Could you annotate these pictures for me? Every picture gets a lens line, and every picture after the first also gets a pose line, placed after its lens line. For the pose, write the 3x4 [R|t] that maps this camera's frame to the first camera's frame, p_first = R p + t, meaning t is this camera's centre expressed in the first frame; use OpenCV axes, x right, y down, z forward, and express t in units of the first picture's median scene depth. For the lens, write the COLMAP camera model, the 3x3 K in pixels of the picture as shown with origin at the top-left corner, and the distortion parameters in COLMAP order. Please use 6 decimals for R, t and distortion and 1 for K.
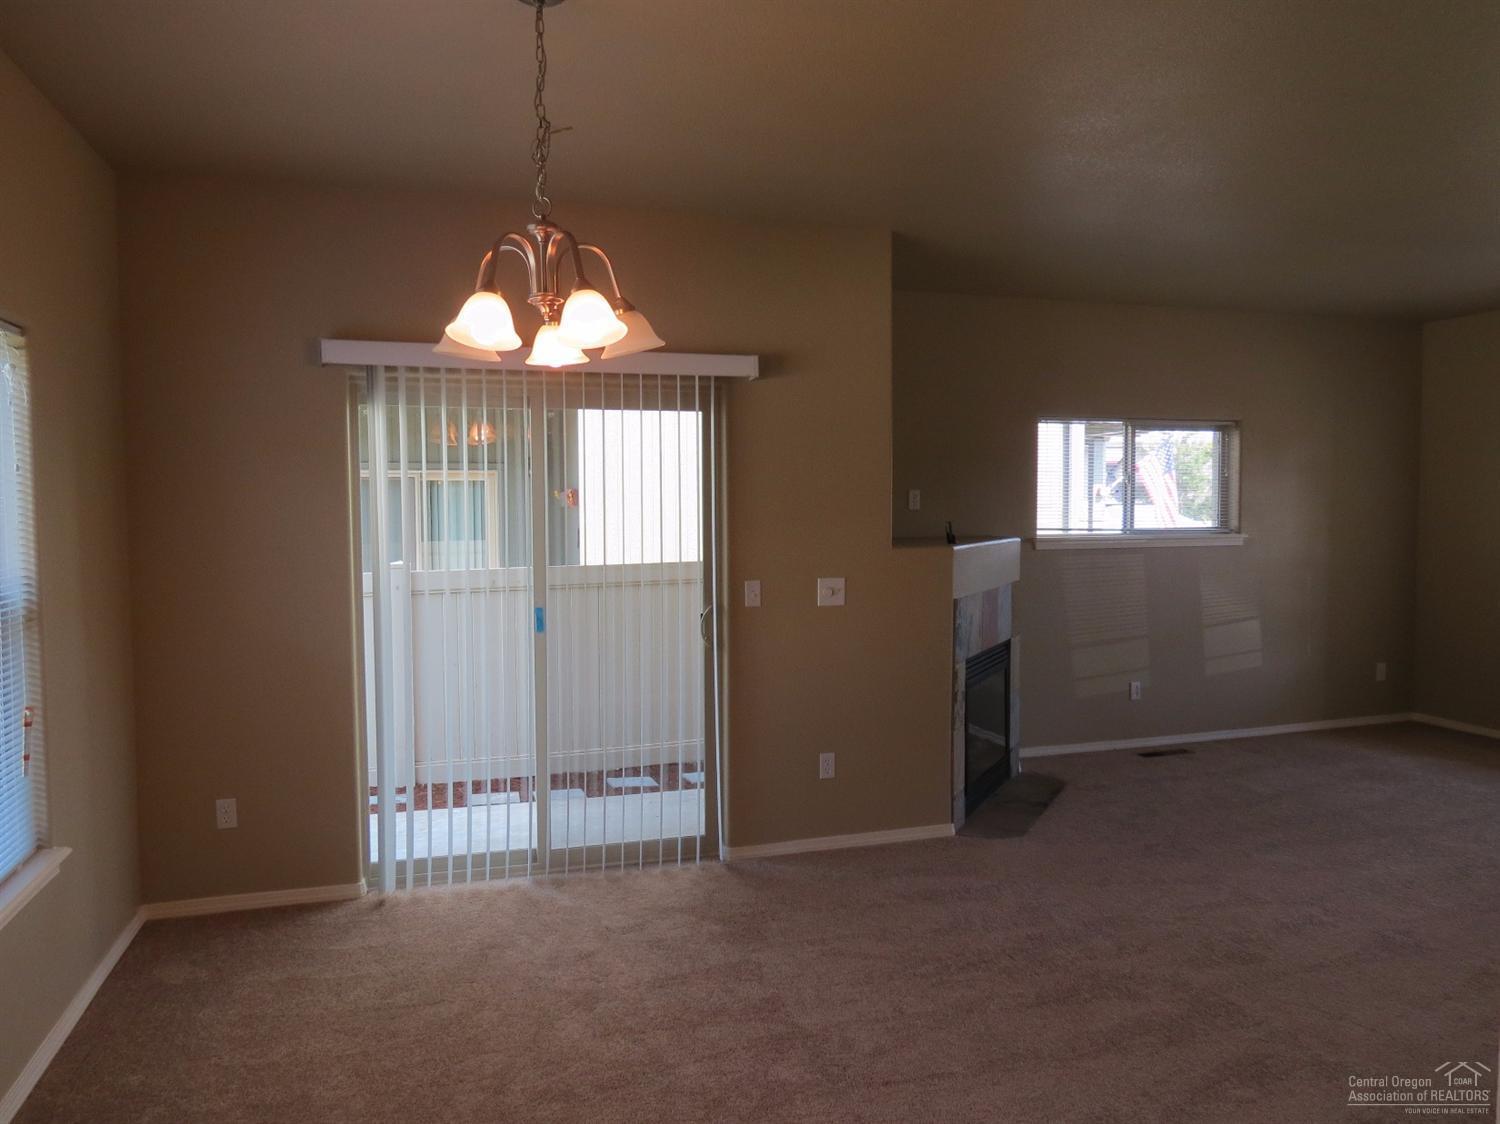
lens RADIAL K [[1067.7, 0, 756.3], [0, 1067.7, 565.5], [0, 0, 1]] dist [-0.031279, 0.022122]
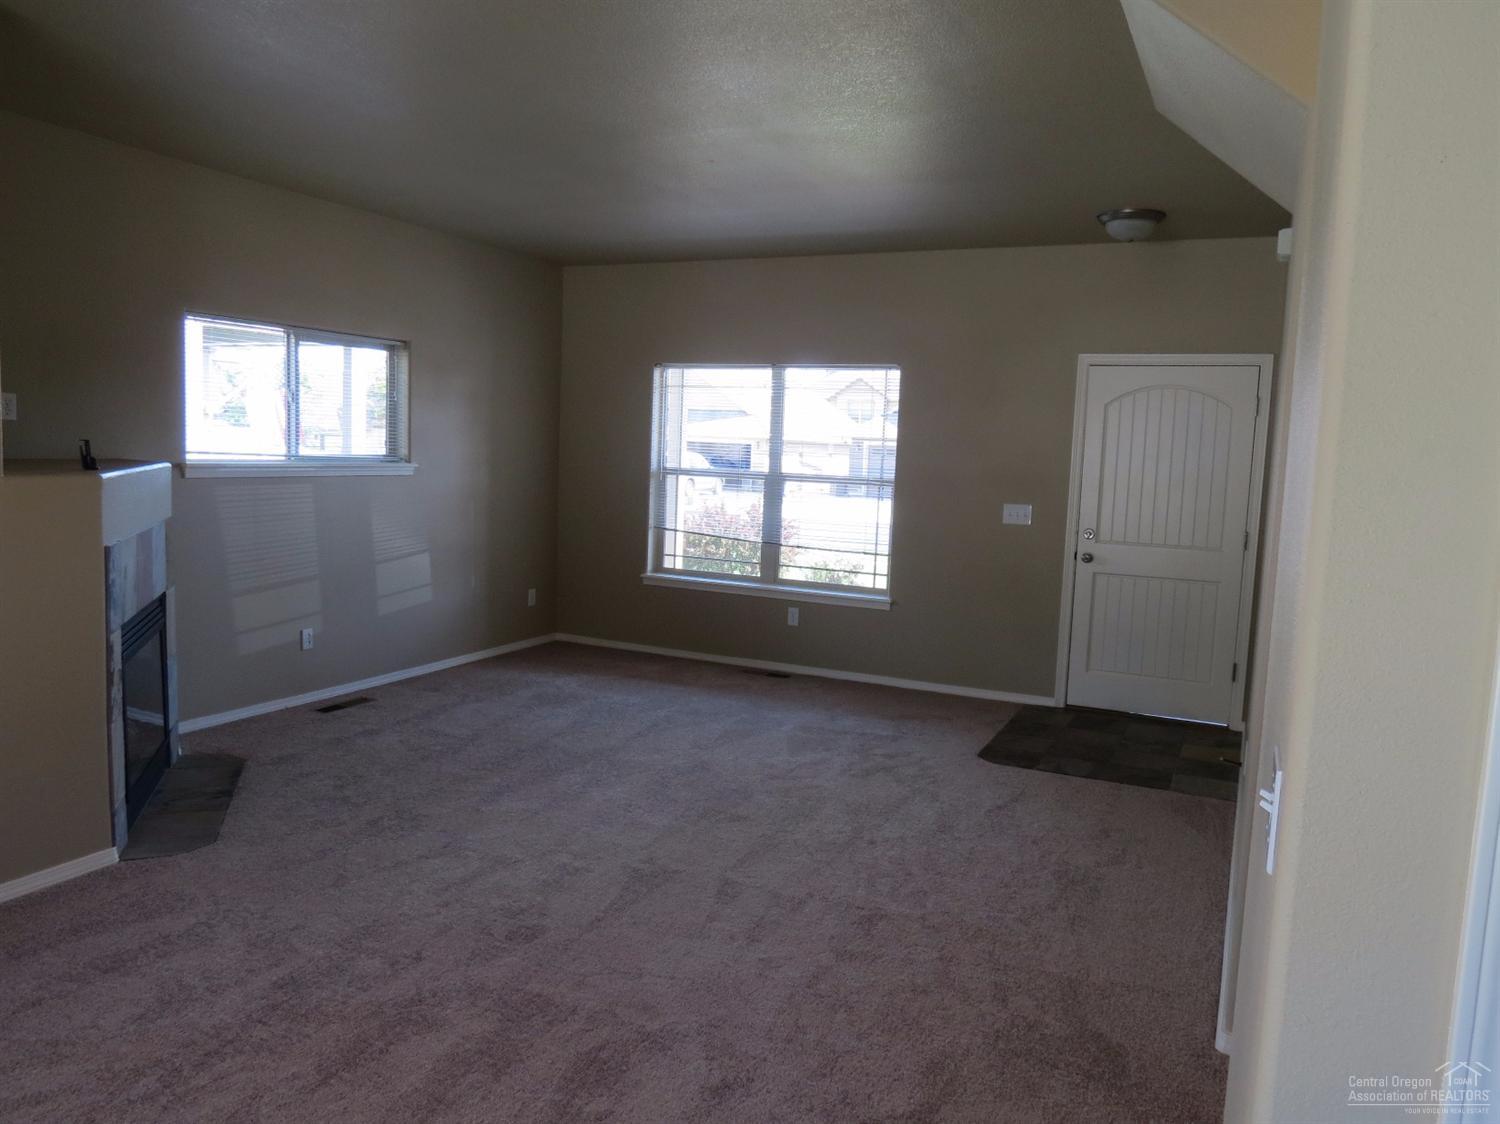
lens RADIAL K [[1067.7, 0, 756.3], [0, 1067.7, 565.5], [0, 0, 1]] dist [-0.031279, 0.022122]
pose [[0.684519, -0.049054, 0.727343, -0.031967], [-0.001343, 0.997647, 0.068548, -0.004880], [-0.728994, -0.047899, 0.682842, 0.152461]]
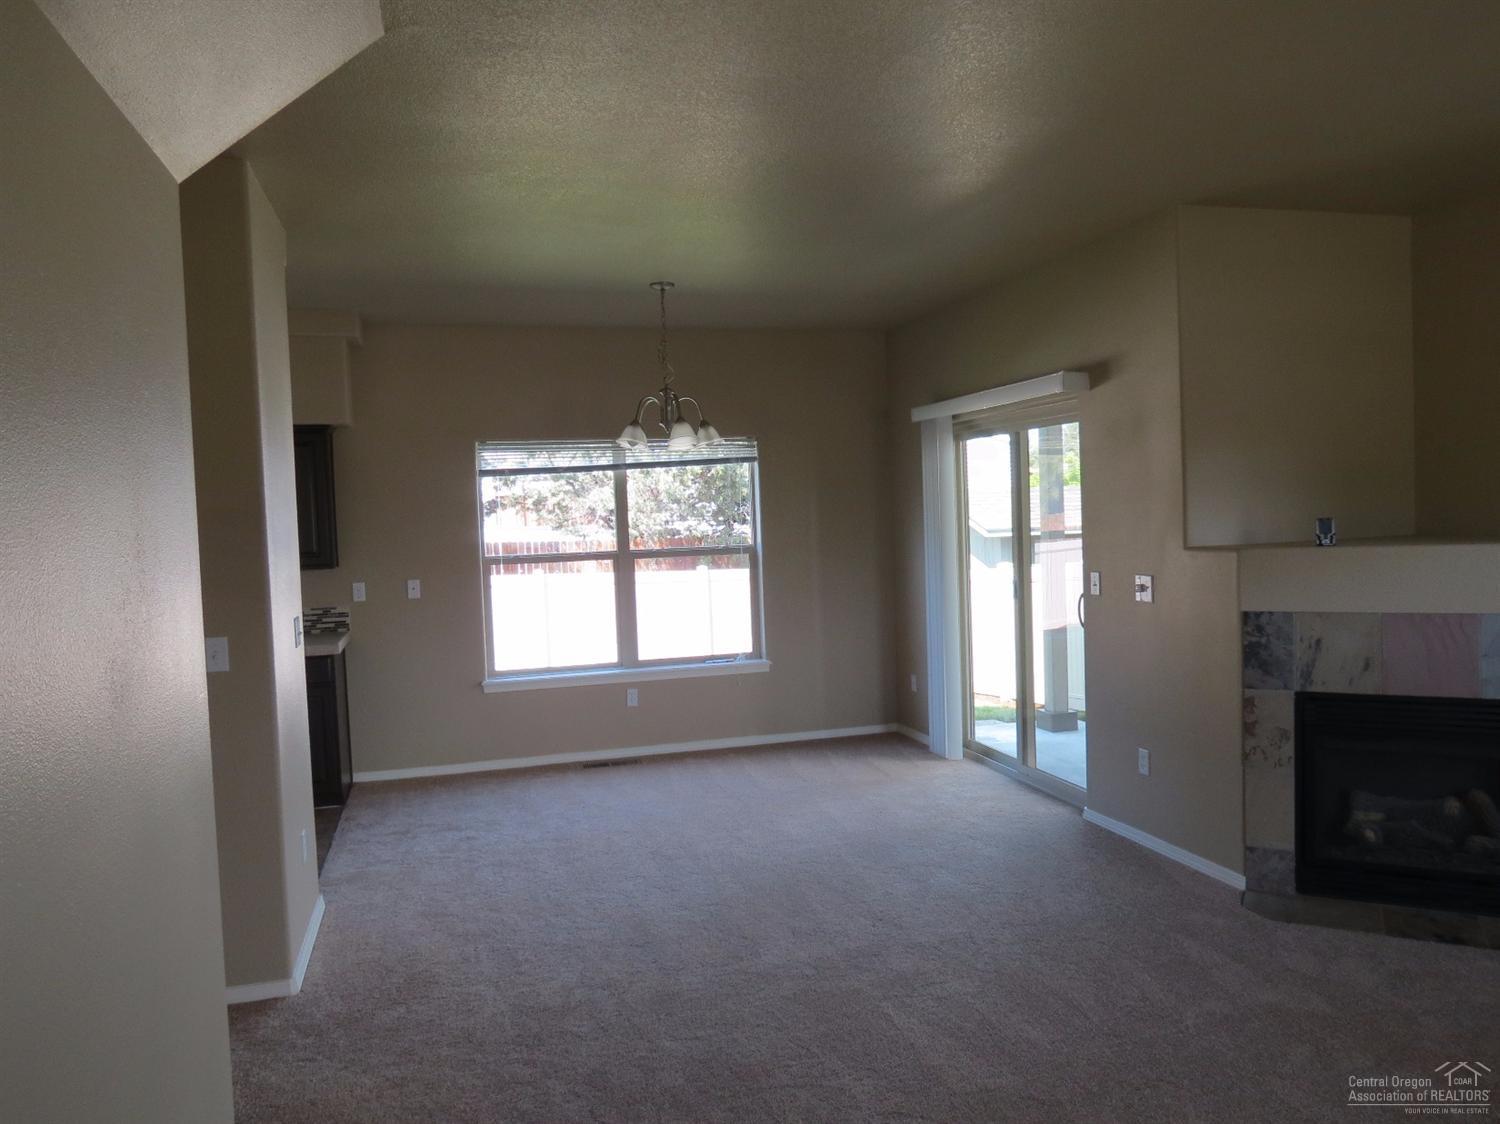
lens RADIAL K [[1067.7, 0, 756.3], [0, 1067.7, 565.5], [0, 0, 1]] dist [-0.031279, 0.022122]
pose [[-0.031566, 0.048877, -0.998306, 0.900596], [-0.025595, 0.998437, 0.049693, -0.031617], [0.999174, 0.027120, -0.030266, 0.551722]]
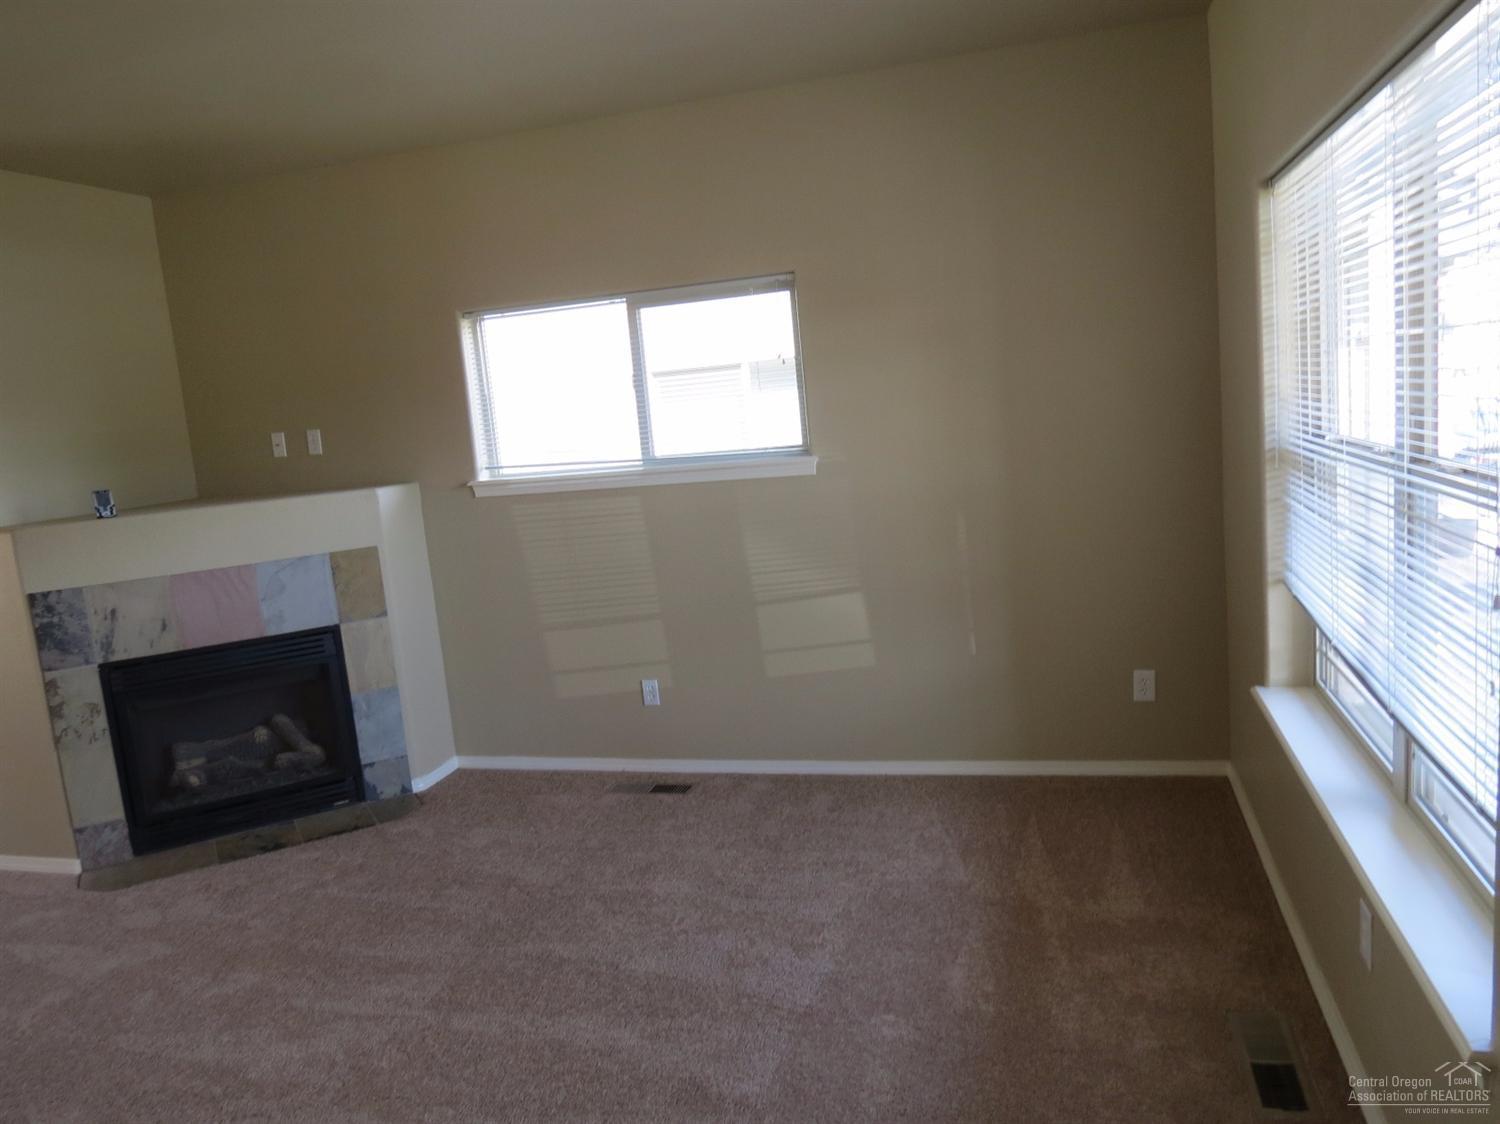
lens RADIAL K [[1067.7, 0, 756.3], [0, 1067.7, 565.5], [0, 0, 1]] dist [-0.031279, 0.022122]
pose [[0.826545, 0.013979, -0.562697, 0.951334], [0.050313, 0.993855, 0.098595, -0.035593], [0.560618, -0.109804, 0.820762, 0.562981]]
